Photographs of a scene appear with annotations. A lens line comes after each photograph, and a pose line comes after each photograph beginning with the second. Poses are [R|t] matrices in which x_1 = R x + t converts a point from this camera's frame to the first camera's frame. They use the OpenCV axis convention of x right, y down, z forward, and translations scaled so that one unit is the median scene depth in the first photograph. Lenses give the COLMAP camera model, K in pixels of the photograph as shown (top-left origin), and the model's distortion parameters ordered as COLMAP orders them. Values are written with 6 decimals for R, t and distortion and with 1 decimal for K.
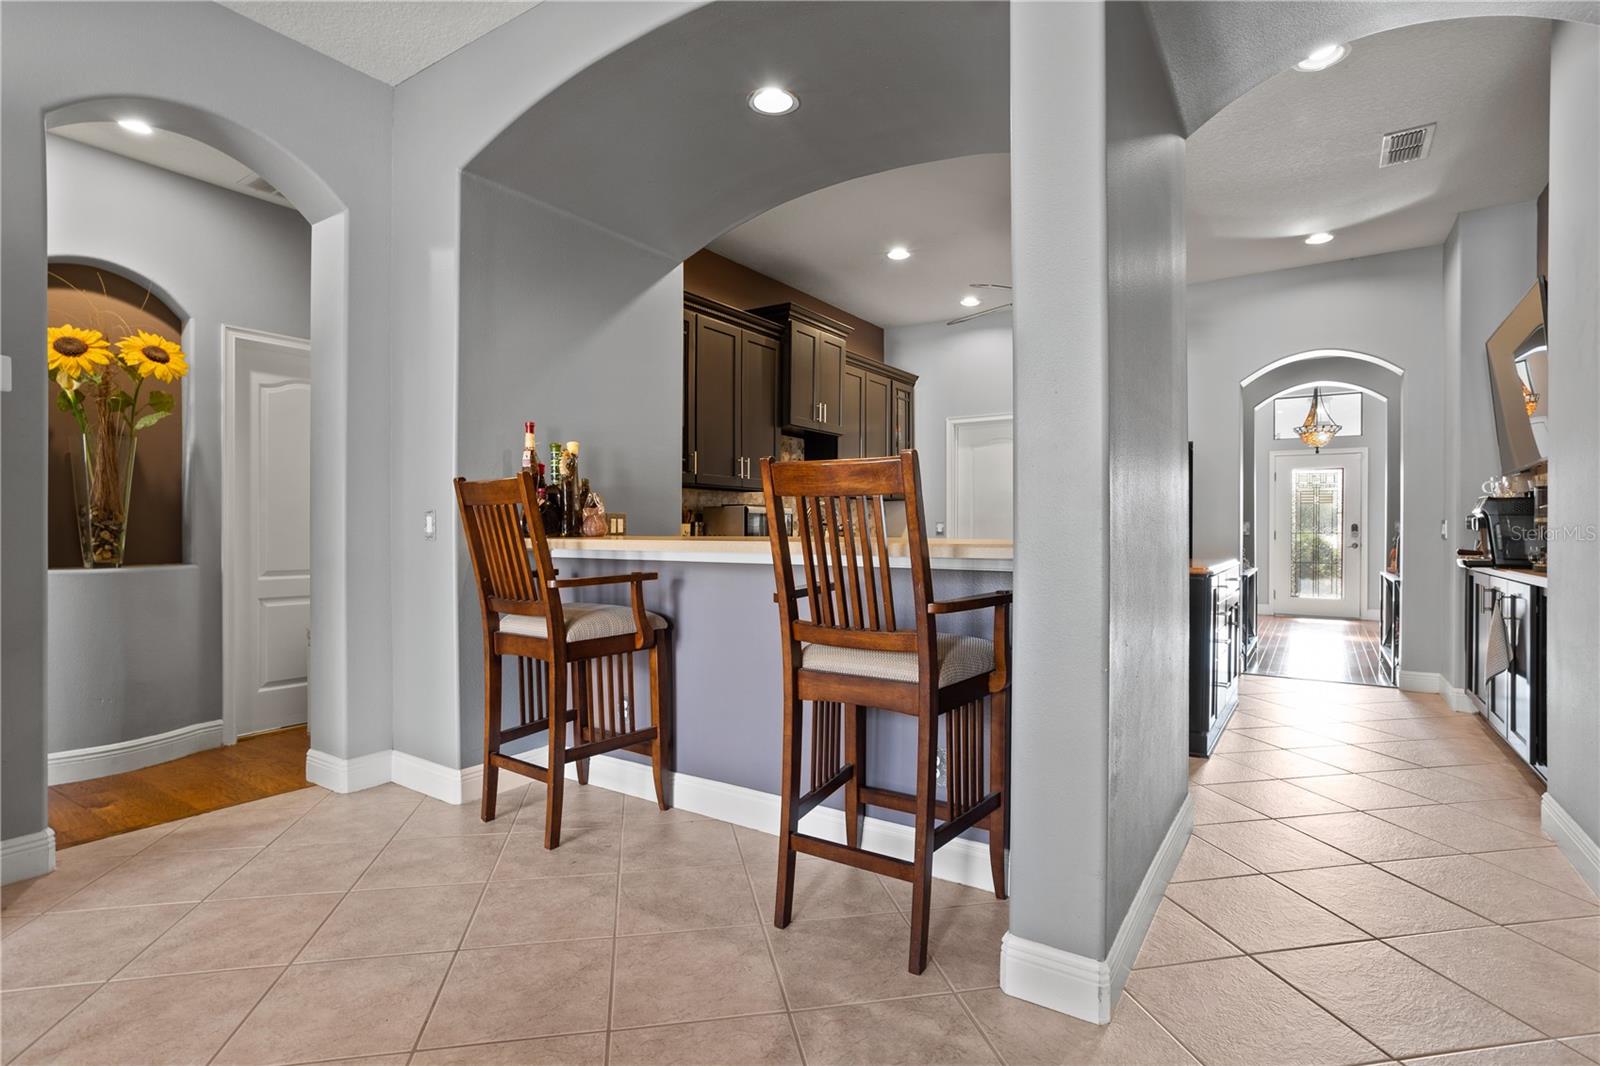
lens RADIAL K [[786.0, 0, 800.0], [0, 786.0, 533.0], [0, 0, 1]] dist [0.000934, 0.000331]
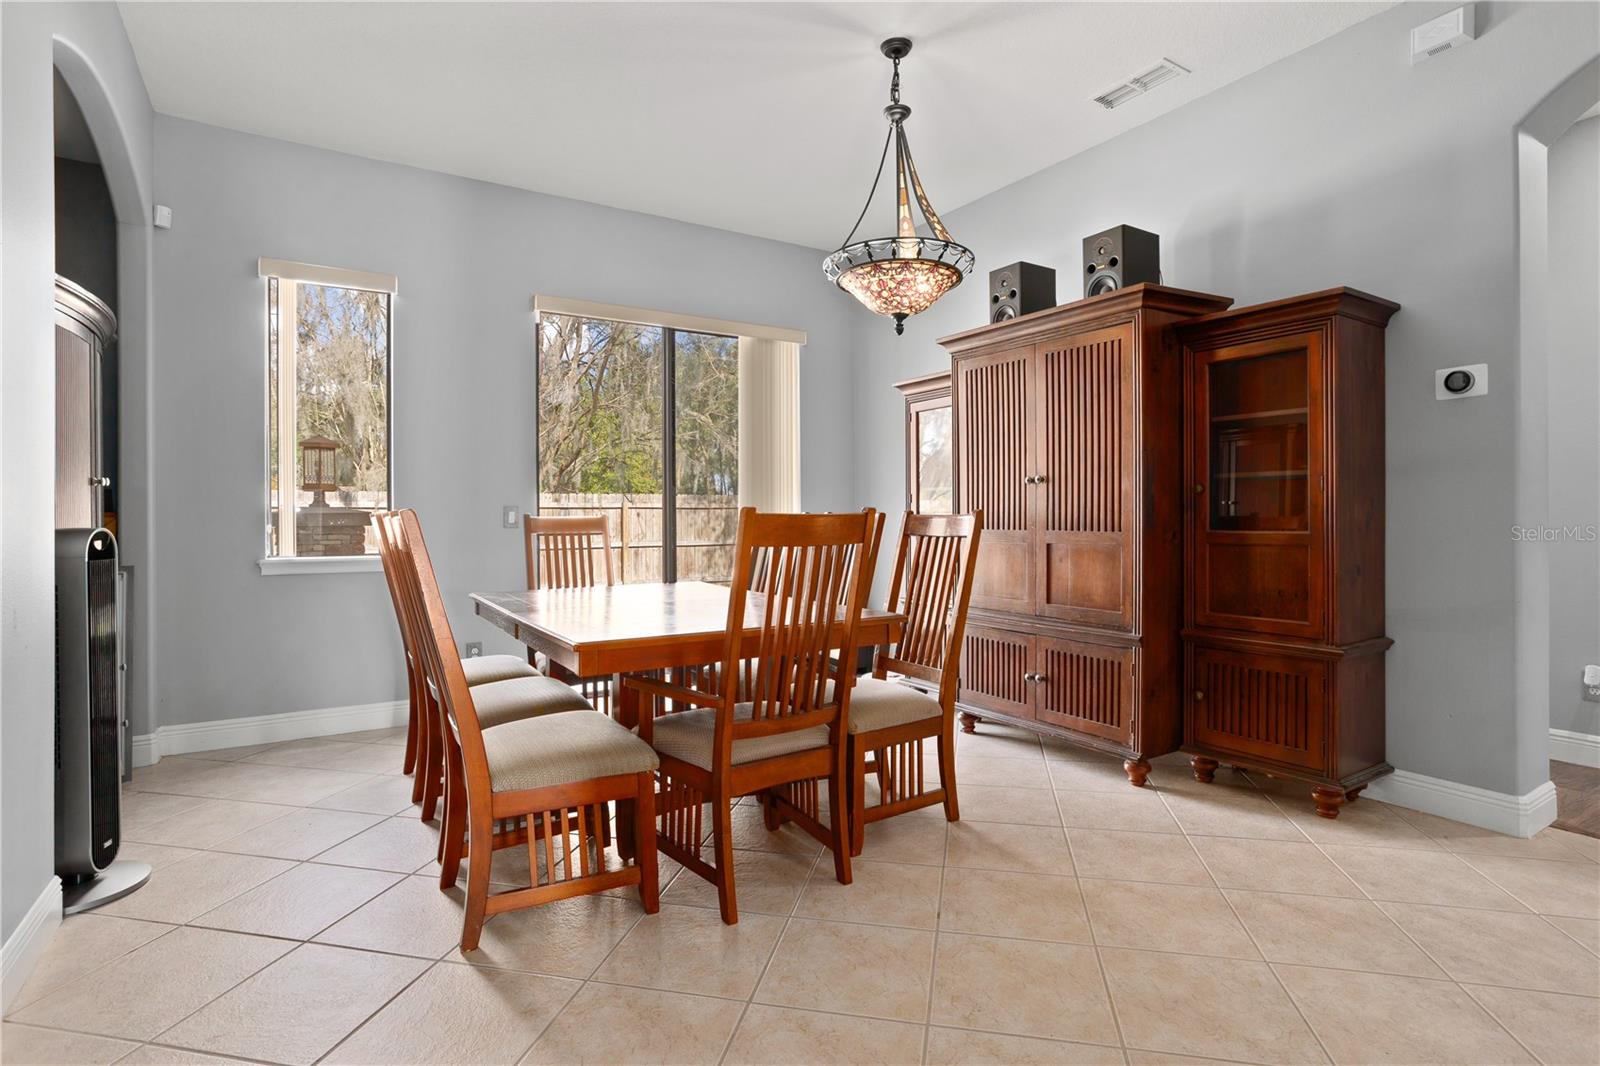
lens RADIAL K [[786.0, 0, 800.0], [0, 786.0, 533.0], [0, 0, 1]] dist [0.000934, 0.000331]
pose [[-0.413230, 0.017258, -0.910463, 0.505167], [0.002600, 0.999839, 0.017772, -0.010367], [0.910623, 0.004976, -0.413208, 0.635225]]
